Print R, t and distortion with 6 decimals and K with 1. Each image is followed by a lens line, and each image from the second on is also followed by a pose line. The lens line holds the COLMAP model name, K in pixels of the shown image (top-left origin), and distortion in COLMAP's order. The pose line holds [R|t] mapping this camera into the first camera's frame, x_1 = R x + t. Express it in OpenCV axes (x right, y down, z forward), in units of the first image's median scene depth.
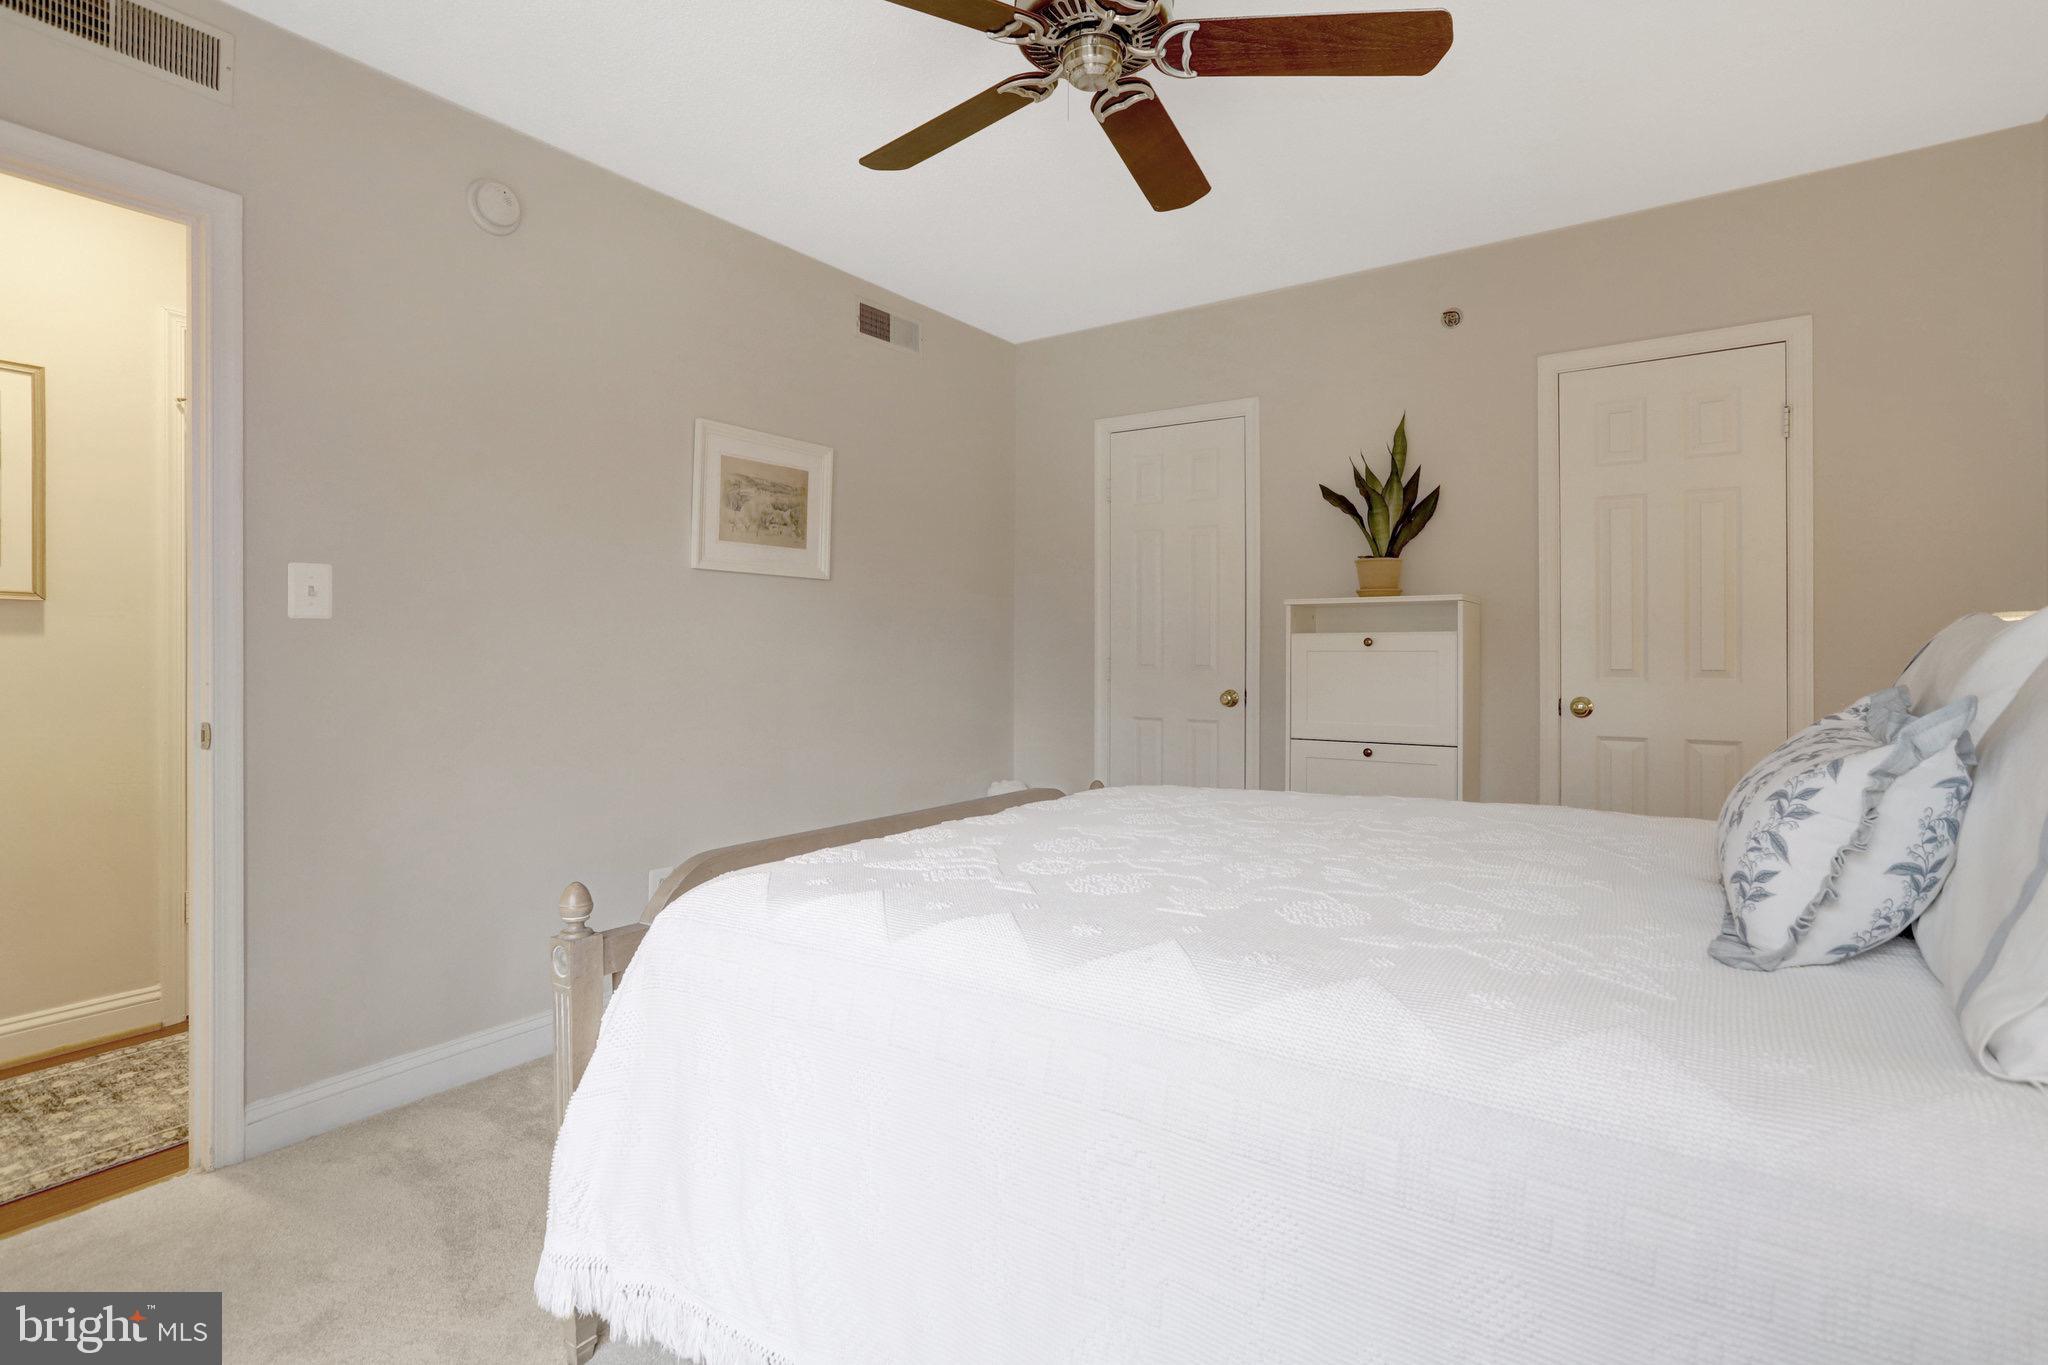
lens RADIAL K [[1027.0, 0, 1026.0], [0, 1027.0, 637.4], [0, 0, 1]] dist [-0.053937, 0.028254]
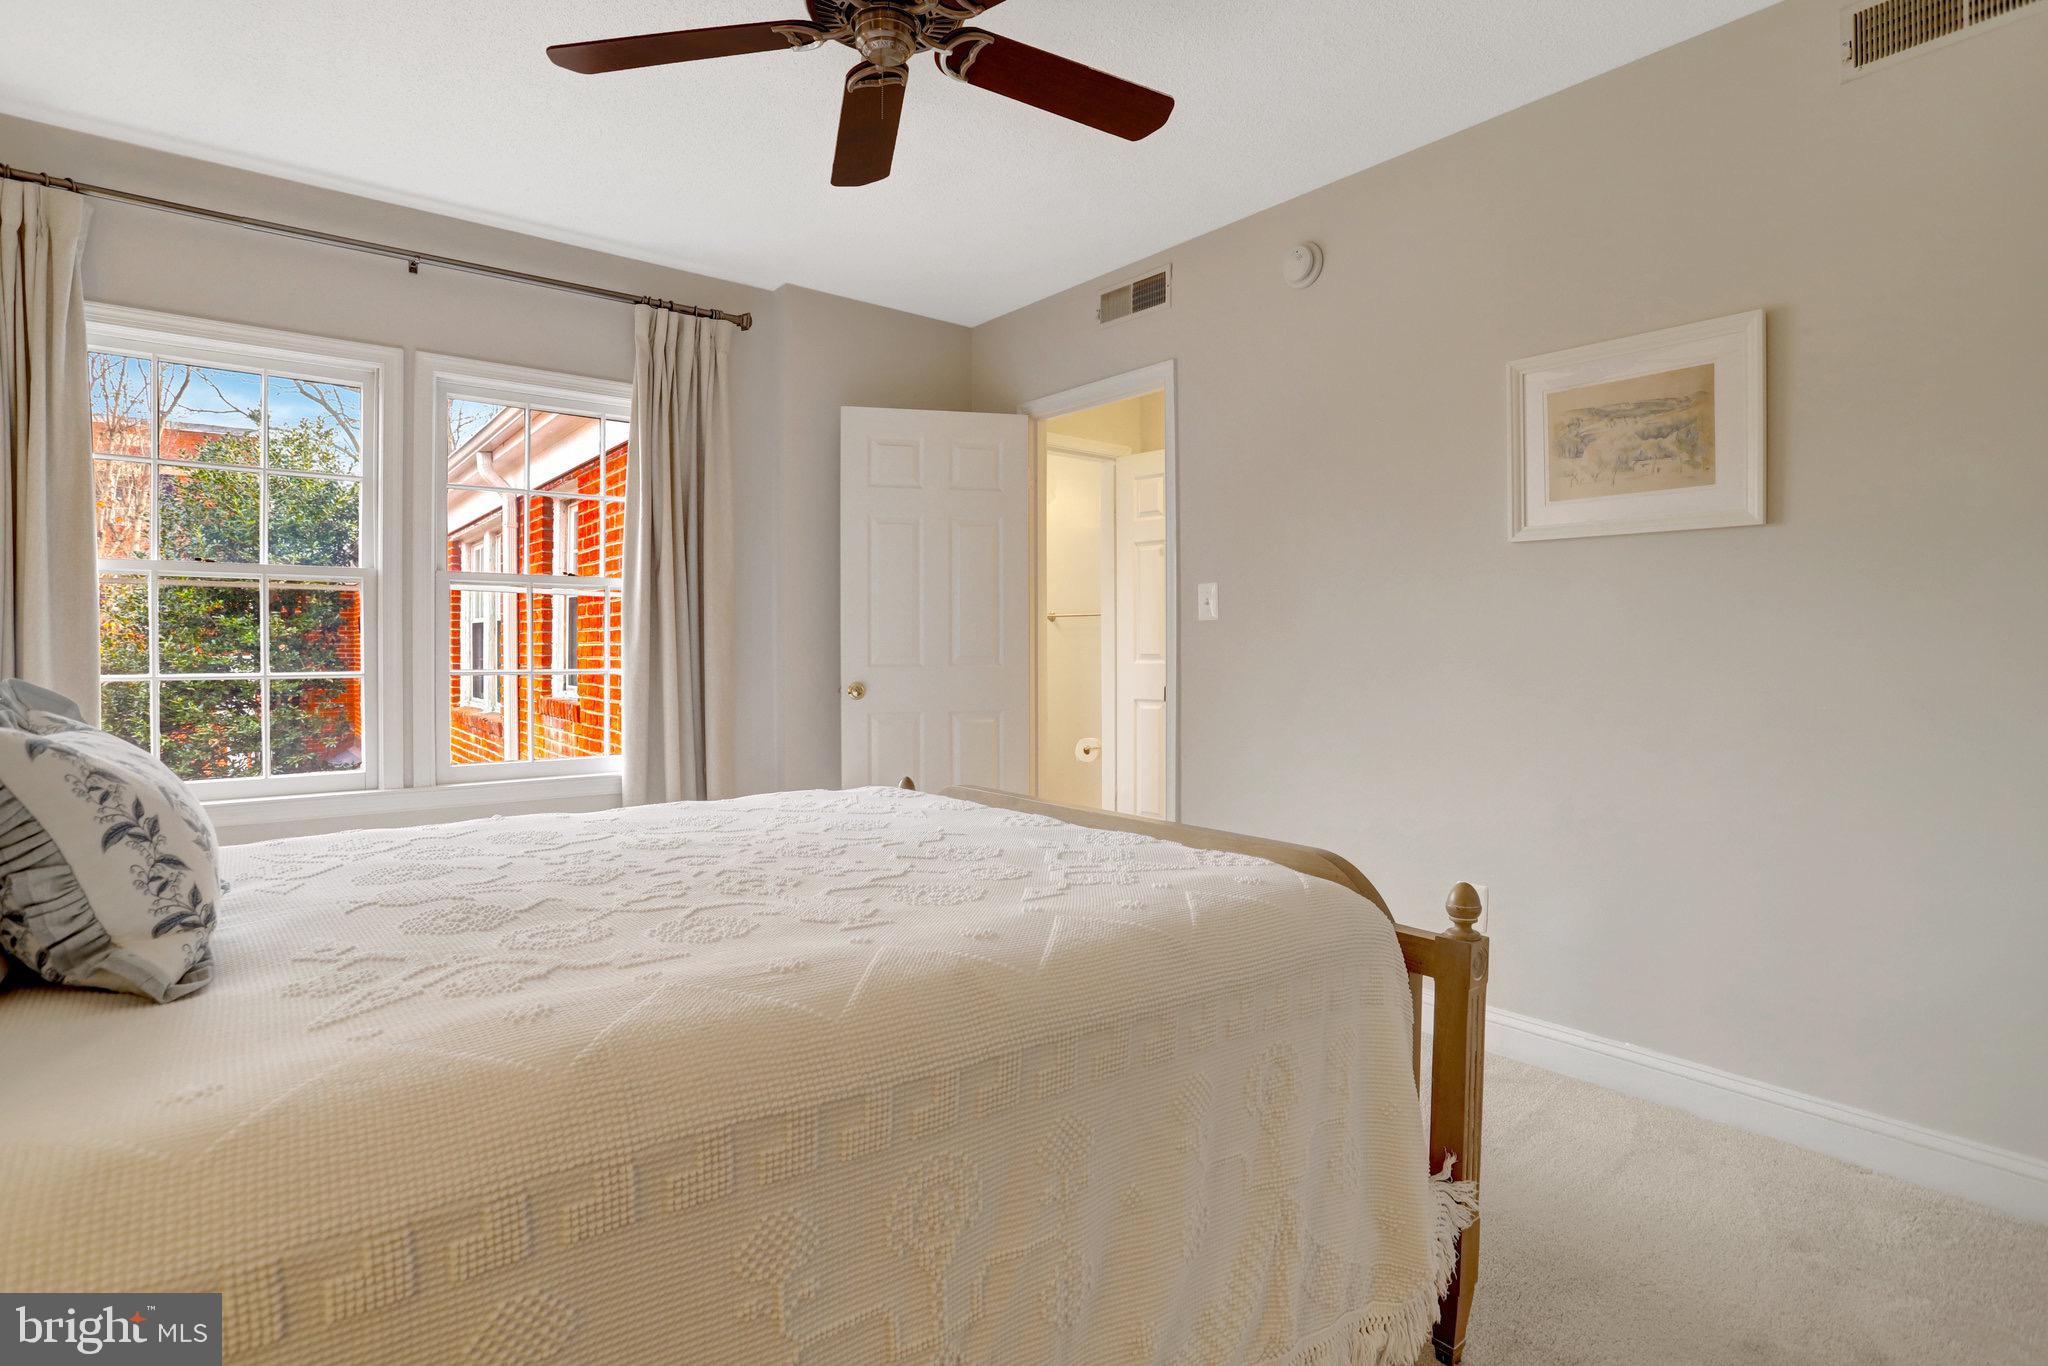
lens RADIAL K [[1024.6, 0, 1024.5], [0, 1024.6, 664.3], [0, 0, 1]] dist [-0.054888, 0.028215]
pose [[-0.282750, 0.016213, -0.959057, 0.783113], [0.011767, 0.999841, 0.013433, 0.021102], [0.959121, -0.007487, -0.282896, 1.147779]]
